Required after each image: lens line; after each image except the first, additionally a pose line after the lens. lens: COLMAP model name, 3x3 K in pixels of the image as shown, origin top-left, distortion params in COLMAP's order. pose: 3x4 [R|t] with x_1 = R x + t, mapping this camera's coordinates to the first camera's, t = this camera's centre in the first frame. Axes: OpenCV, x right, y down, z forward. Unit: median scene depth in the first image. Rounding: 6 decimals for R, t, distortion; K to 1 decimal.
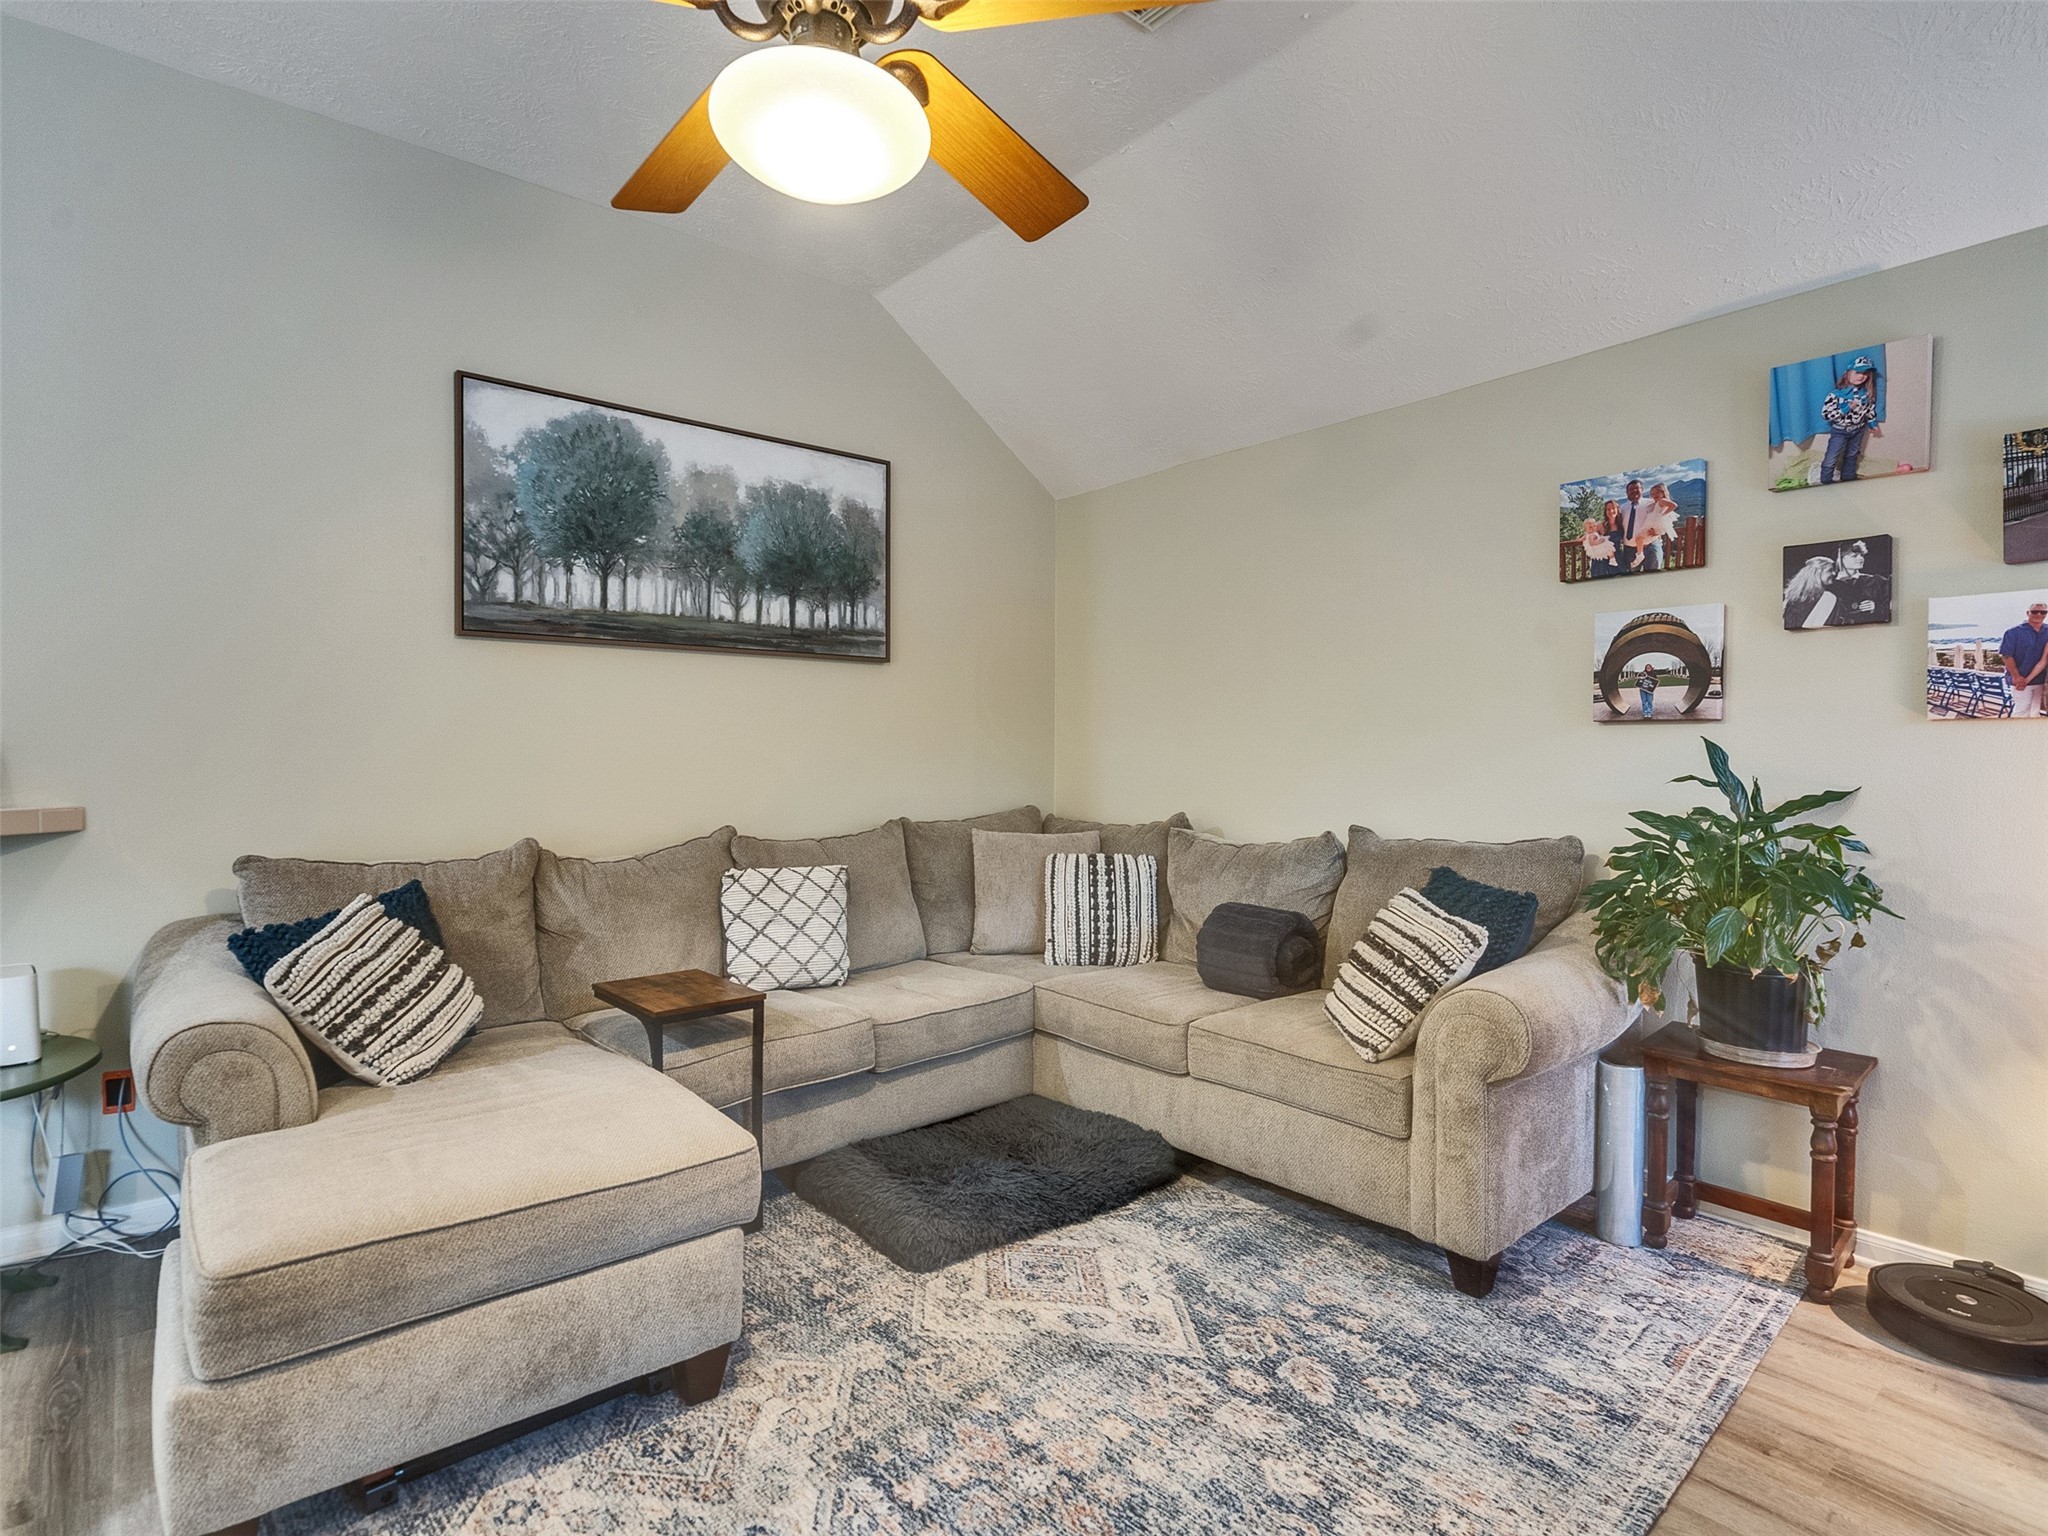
lens RADIAL K [[1045.4, 0, 1003.8], [0, 1045.4, 764.5], [0, 0, 1]] dist [-0.010179, 0.006336]
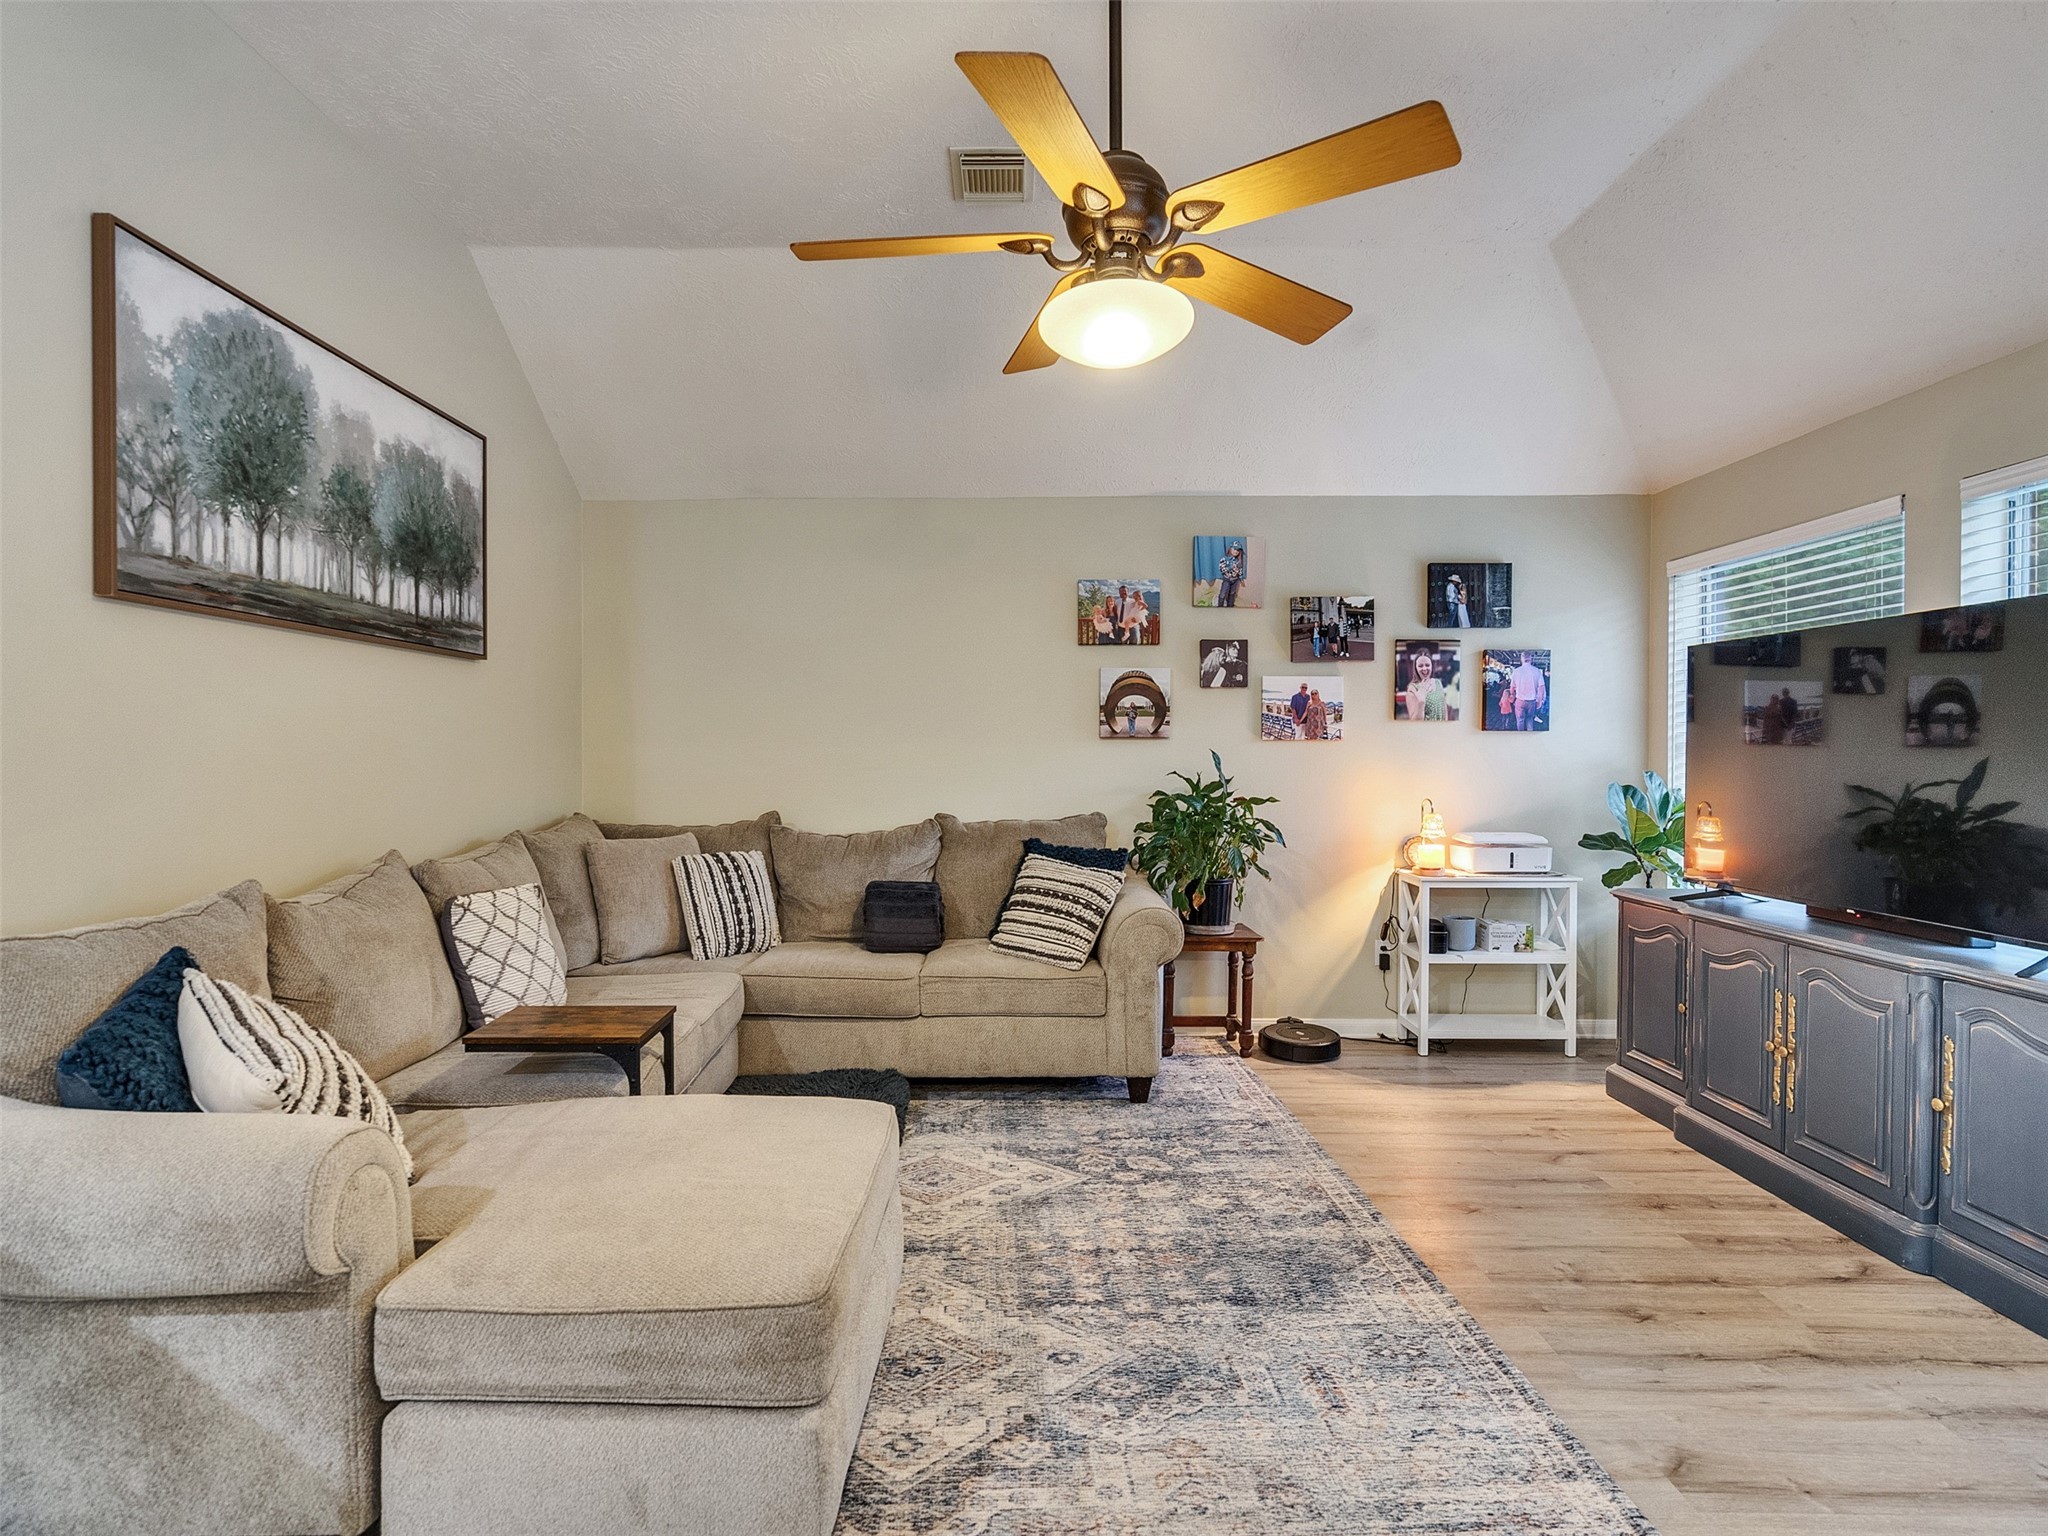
lens RADIAL K [[1045.4, 0, 1005.7], [0, 1045.4, 764.6], [0, 0, 1]] dist [-0.010179, 0.006336]
pose [[0.644933, -0.011157, 0.764158, -0.741509], [0.009788, 0.999932, 0.006338, -0.012692], [-0.764177, 0.003392, 0.644998, 0.112453]]
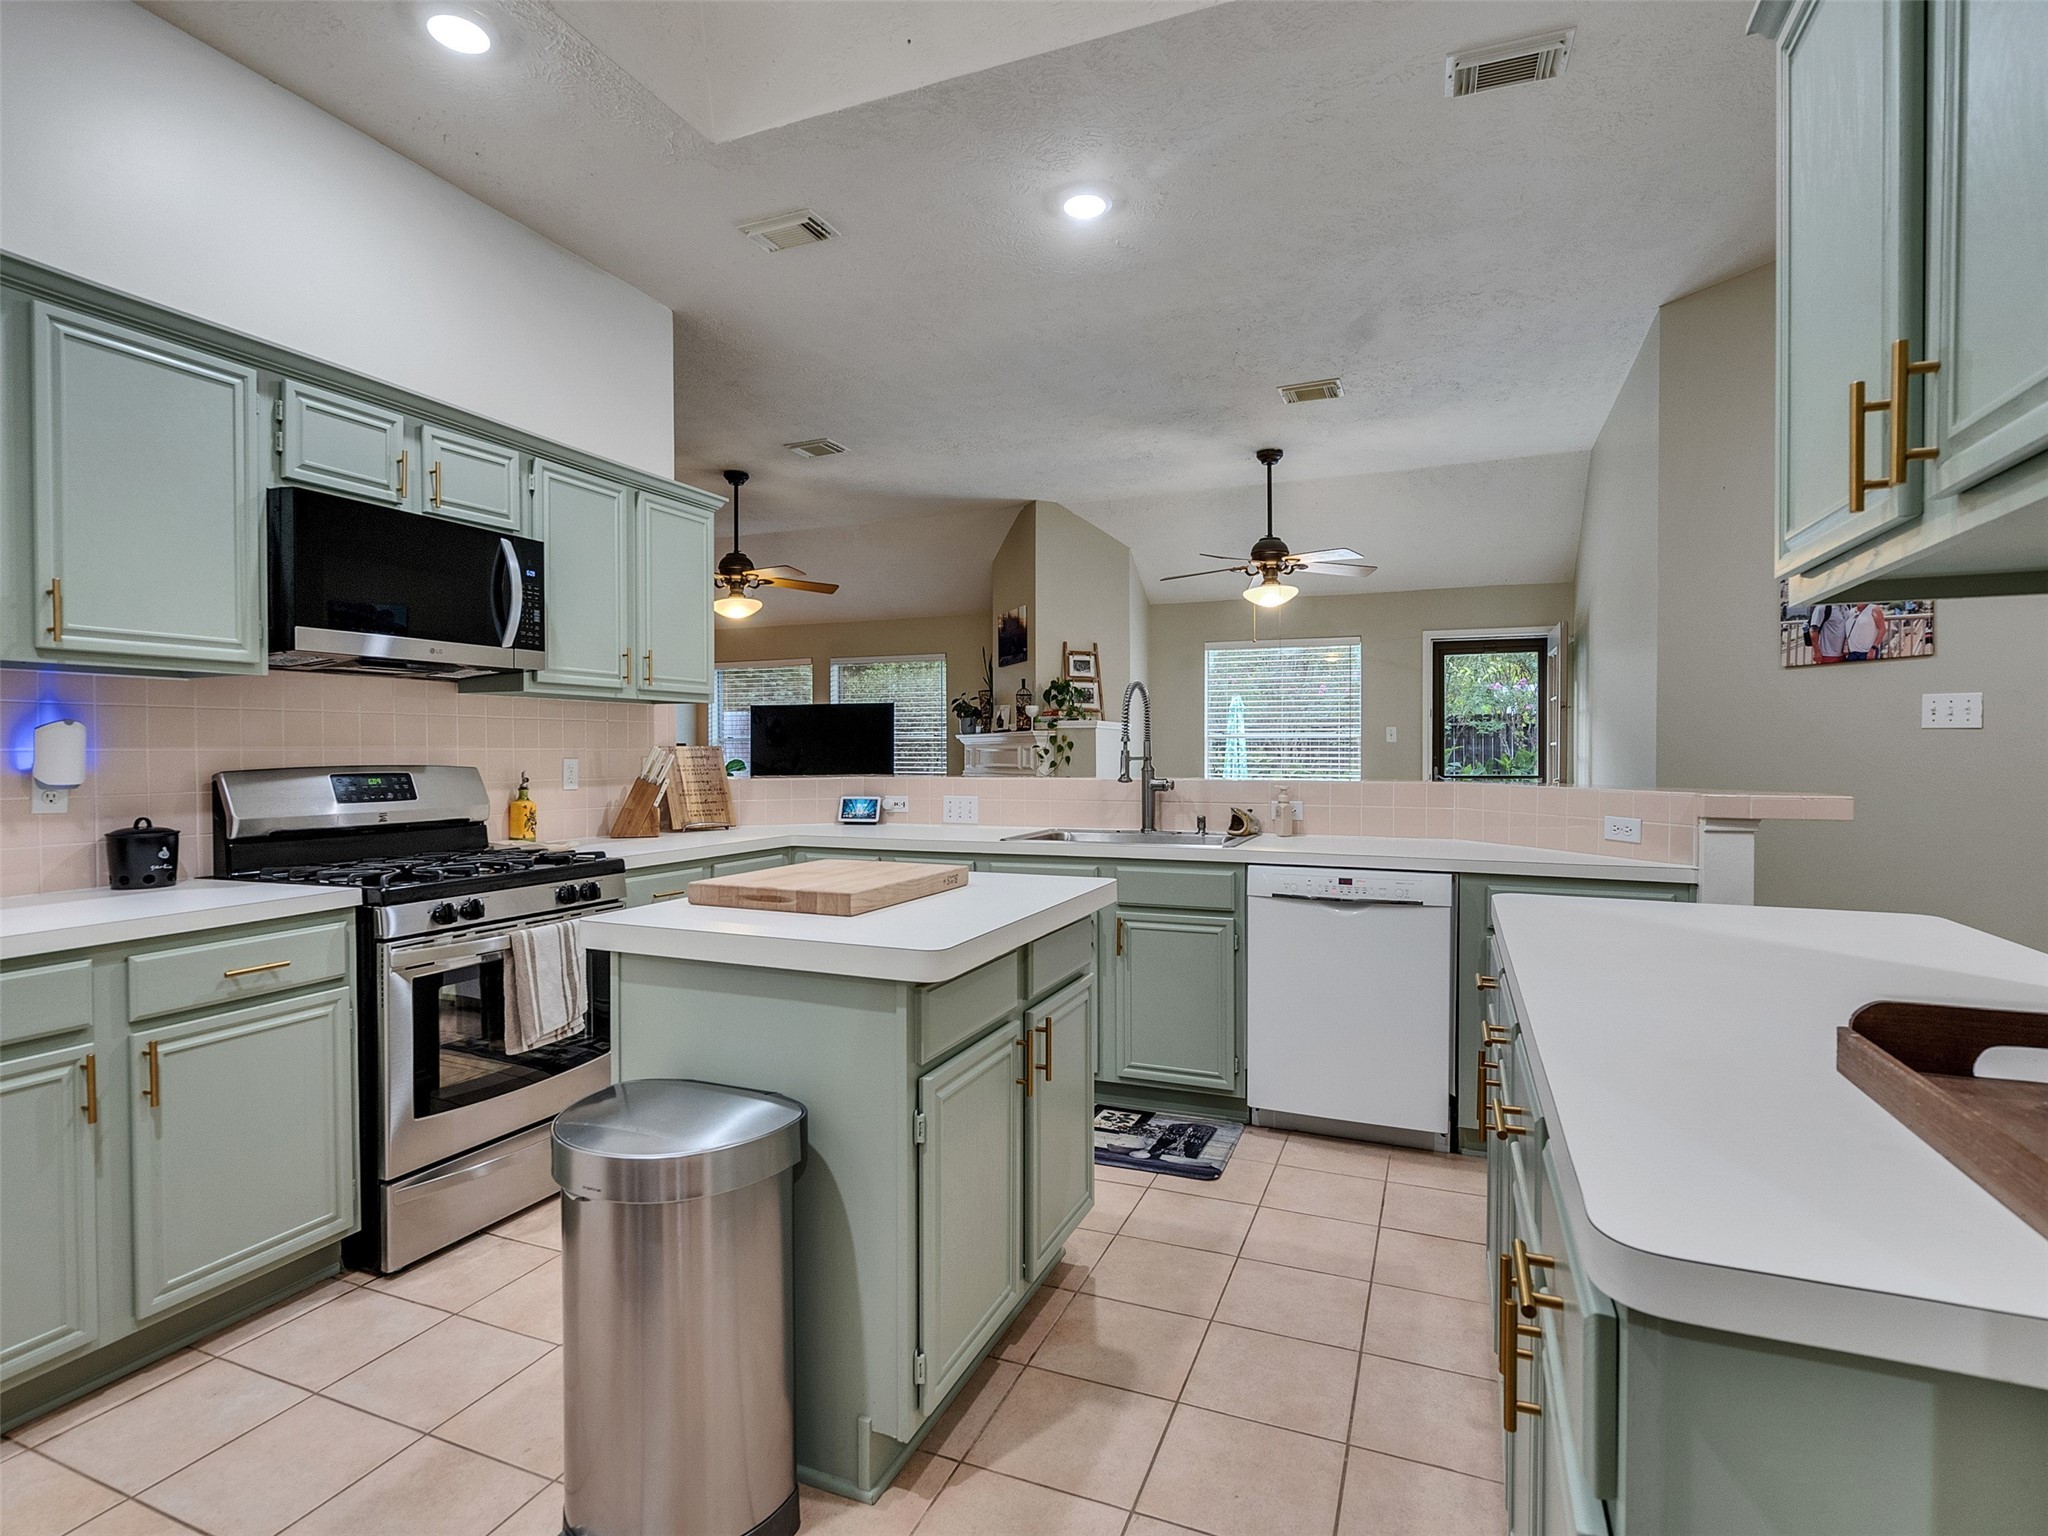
lens RADIAL K [[1045.4, 0, 1011.6], [0, 1045.4, 757.1], [0, 0, 1]] dist [-0.010179, 0.006336]
pose [[-0.462582, -0.003856, 0.886568, -2.502506], [0.011919, 0.999873, 0.010568, -0.005222], [-0.886496, 0.015456, -0.462477, 1.094766]]
